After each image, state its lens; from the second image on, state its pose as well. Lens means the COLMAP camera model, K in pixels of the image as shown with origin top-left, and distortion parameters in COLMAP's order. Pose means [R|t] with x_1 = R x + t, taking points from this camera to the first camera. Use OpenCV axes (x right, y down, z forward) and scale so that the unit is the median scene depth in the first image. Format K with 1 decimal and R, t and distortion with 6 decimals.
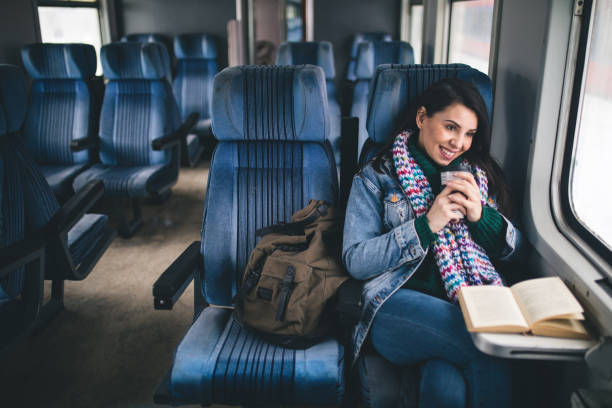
lens RADIAL K [[530.9, 0, 306.0], [0, 530.9, 204.0], [0, 0, 1]] dist [-0.110448, 0.074674]
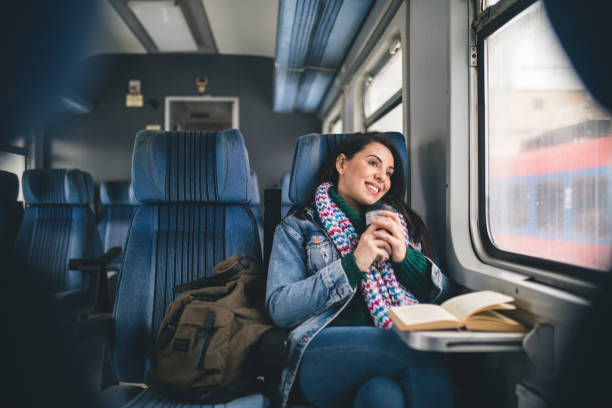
lens RADIAL K [[530.9, 0, 306.0], [0, 530.9, 204.0], [0, 0, 1]] dist [-0.110448, 0.074674]
pose [[0.990550, 0.005378, 0.137045, 0.009379], [0.035286, 0.955601, -0.292543, 0.211094], [-0.132534, 0.294614, 0.946381, 0.048550]]
